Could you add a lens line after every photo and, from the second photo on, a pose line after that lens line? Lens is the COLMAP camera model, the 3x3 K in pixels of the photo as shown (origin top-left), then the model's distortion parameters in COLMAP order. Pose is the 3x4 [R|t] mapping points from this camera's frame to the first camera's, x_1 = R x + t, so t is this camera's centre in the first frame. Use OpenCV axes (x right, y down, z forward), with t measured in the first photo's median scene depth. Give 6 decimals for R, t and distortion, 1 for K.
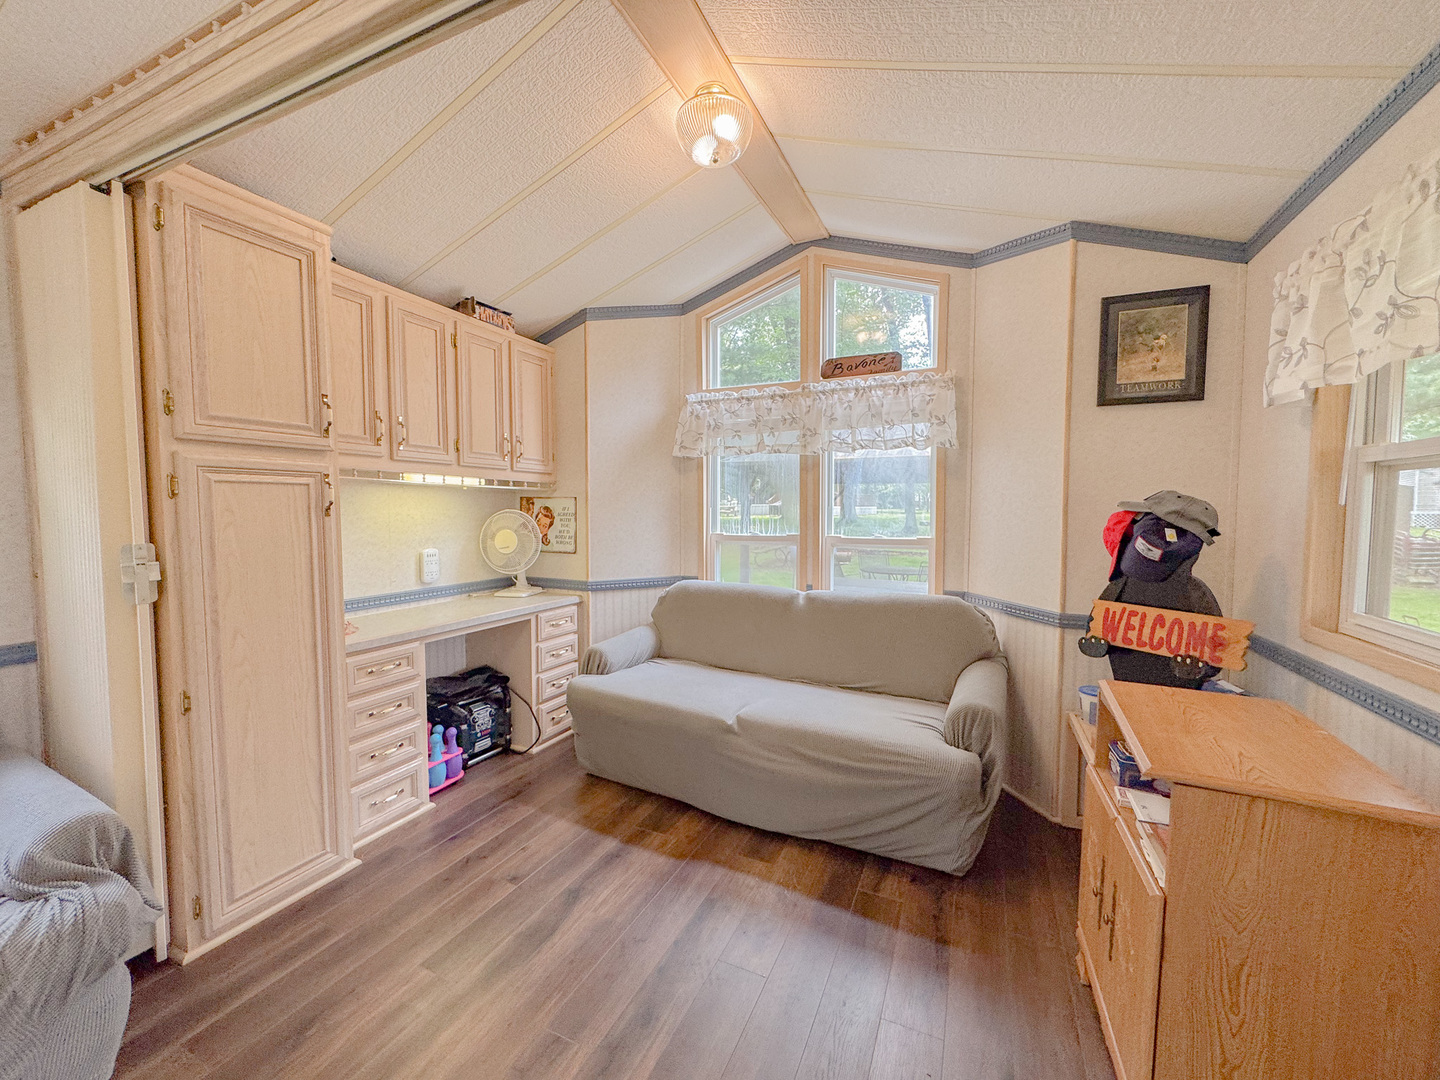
lens RADIAL K [[574.2, 0, 719.2], [0, 574.2, 537.7], [0, 0, 1]] dist [-0.001542, 0.000037]
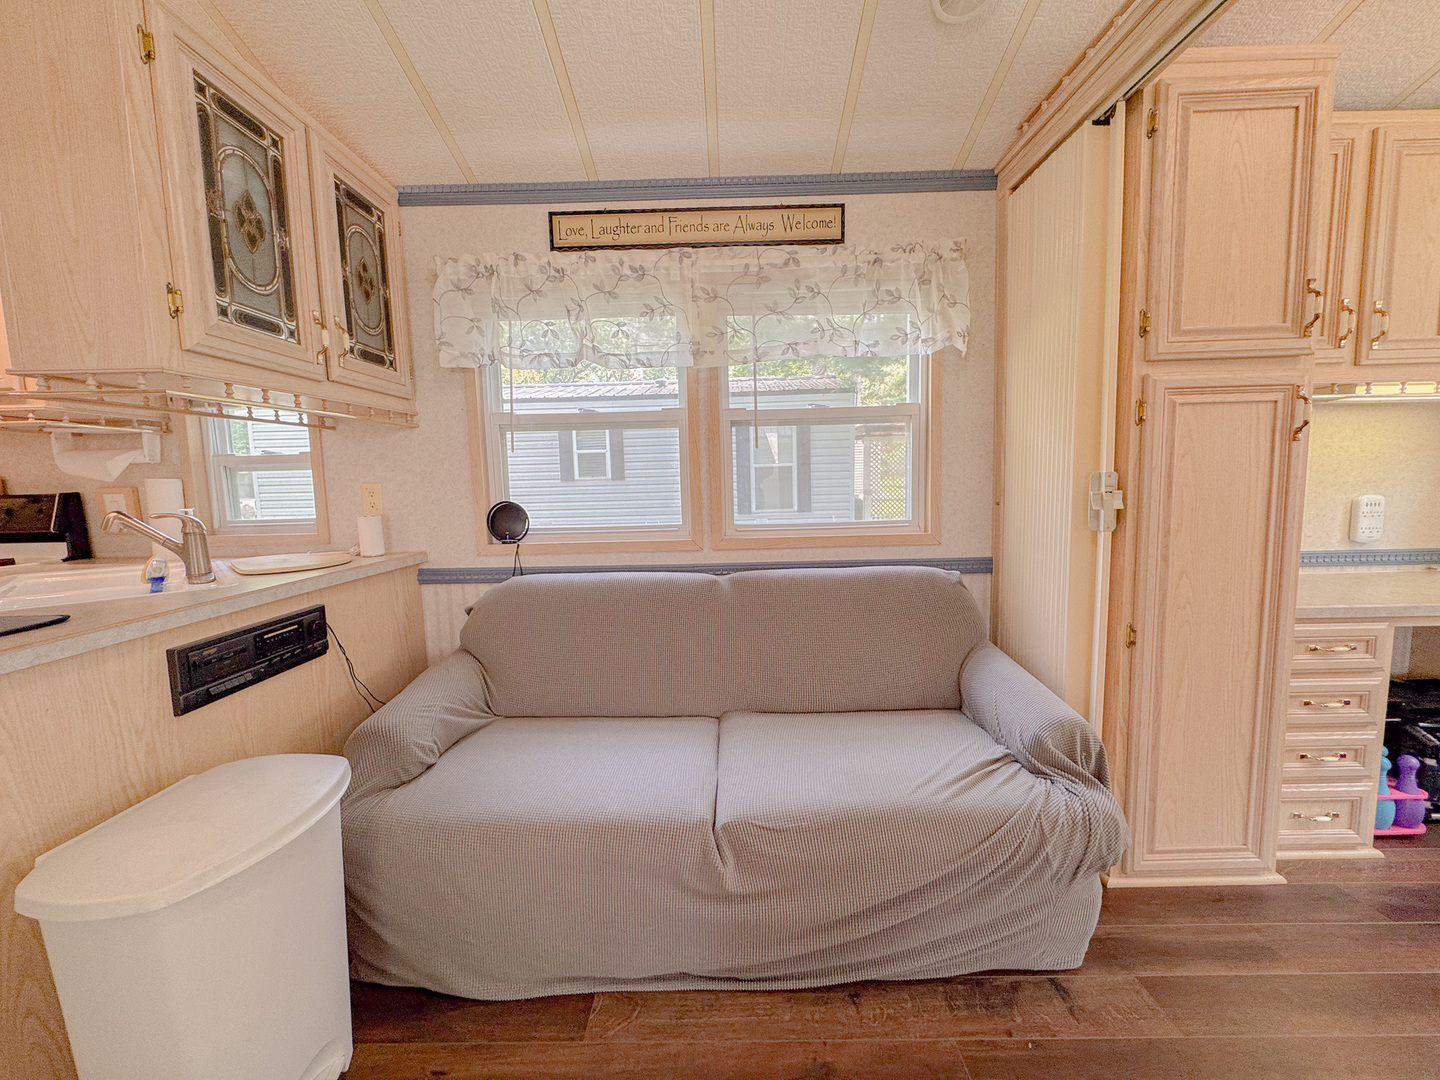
lens RADIAL K [[574.2, 0, 717.2], [0, 574.2, 535.8], [0, 0, 1]] dist [-0.001542, 0.000037]
pose [[0.400066, 0.080653, -0.912930, -0.261670], [-0.017752, 0.996615, 0.080266, 0.040086], [0.916314, -0.015906, 0.400144, -0.031093]]
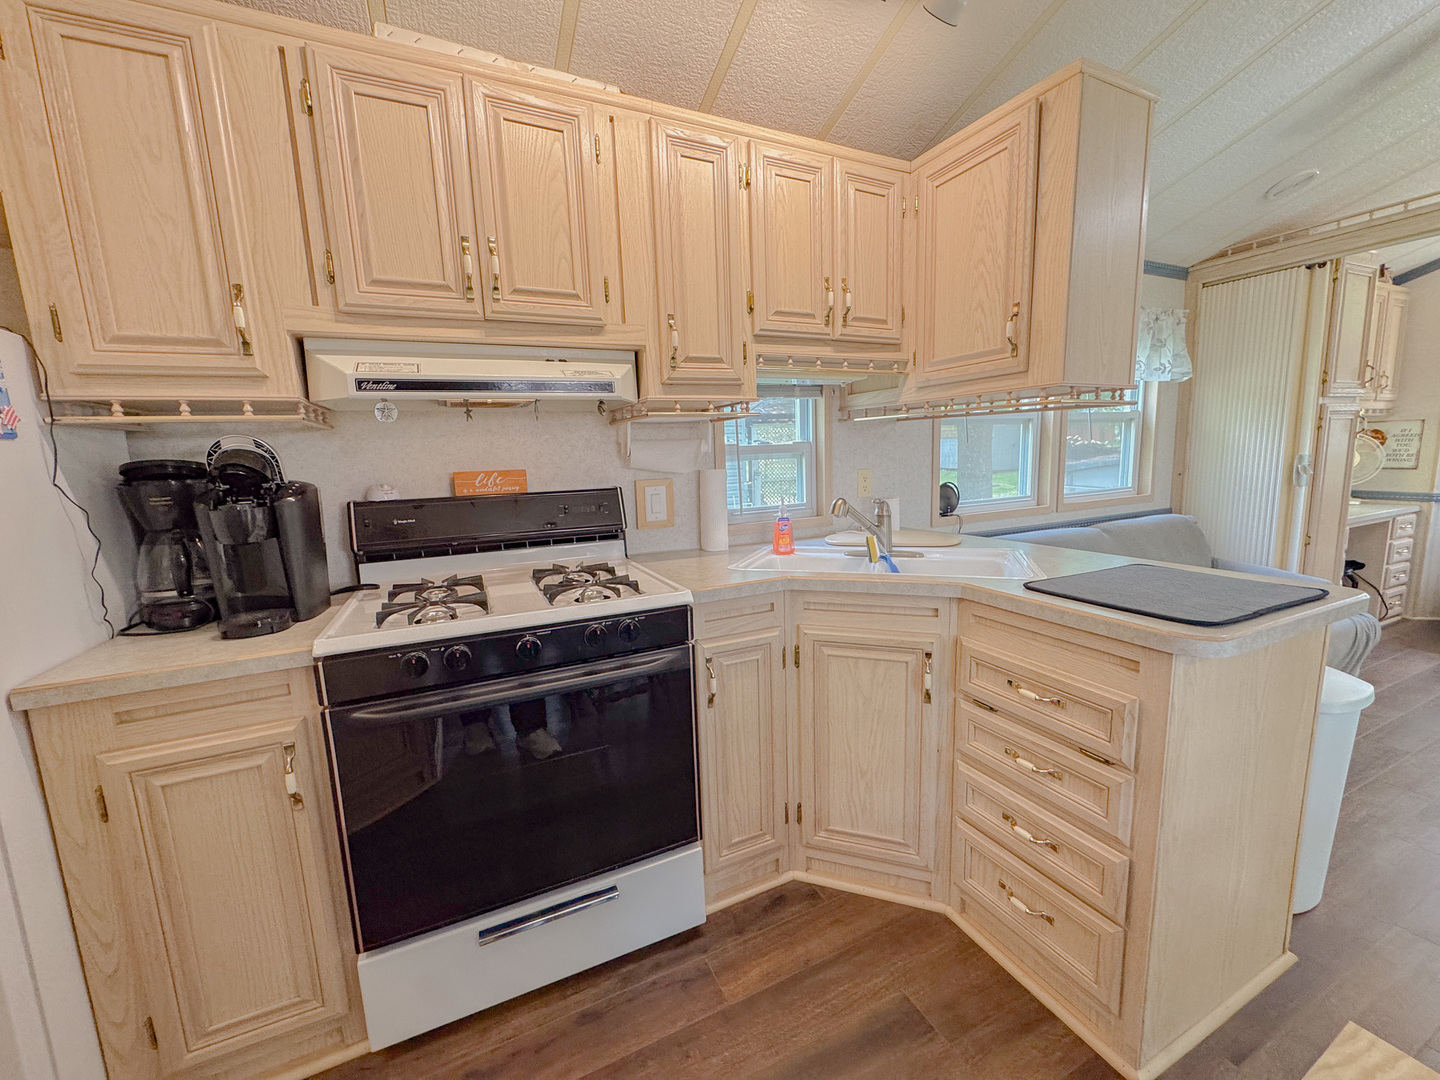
lens RADIAL K [[574.2, 0, 719.3], [0, 574.2, 540.3], [0, 0, 1]] dist [-0.001542, 0.000037]
pose [[0.761979, 0.068641, -0.643953, -0.872987], [0.002926, 0.993992, 0.109414, 0.060950], [0.647595, -0.085255, 0.757200, -1.221515]]
